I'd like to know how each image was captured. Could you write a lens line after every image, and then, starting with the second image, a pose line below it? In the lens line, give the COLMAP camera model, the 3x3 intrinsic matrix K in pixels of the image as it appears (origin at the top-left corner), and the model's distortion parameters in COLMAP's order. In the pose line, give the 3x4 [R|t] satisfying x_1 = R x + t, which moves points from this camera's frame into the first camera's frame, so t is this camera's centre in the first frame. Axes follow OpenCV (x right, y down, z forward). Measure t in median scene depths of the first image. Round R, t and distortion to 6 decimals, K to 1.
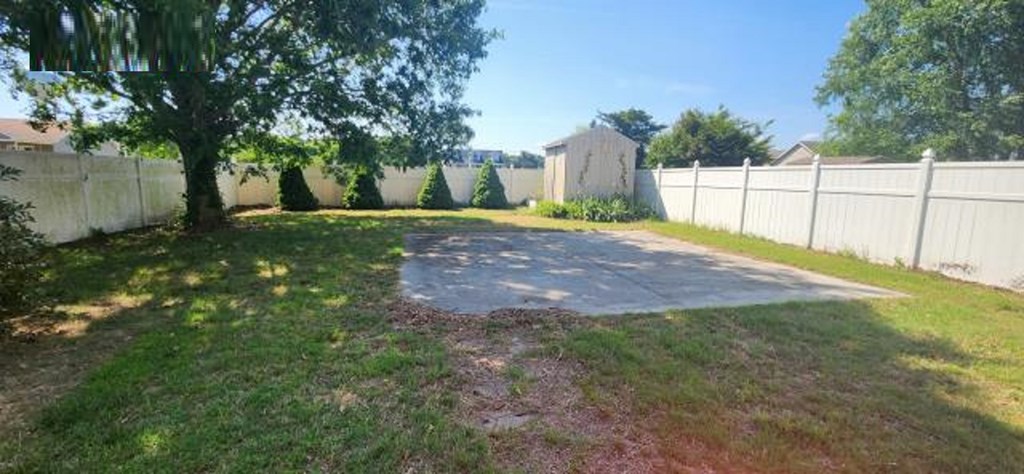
lens RADIAL K [[439.7, 0, 512.4], [0, 439.7, 241.3], [0, 0, 1]] dist [0.002008, -0.000210]
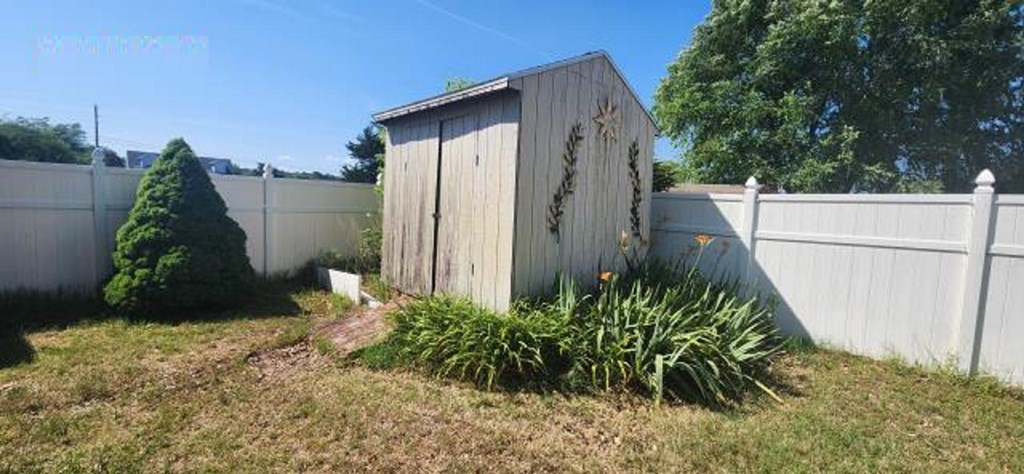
lens RADIAL K [[439.7, 0, 511.8], [0, 439.7, 234.6], [0, 0, 1]] dist [0.002008, -0.000210]
pose [[0.855637, -0.016501, 0.517313, -0.018662], [0.049176, 0.997562, -0.049519, -0.107170], [-0.515234, 0.067810, 0.854363, 0.697788]]
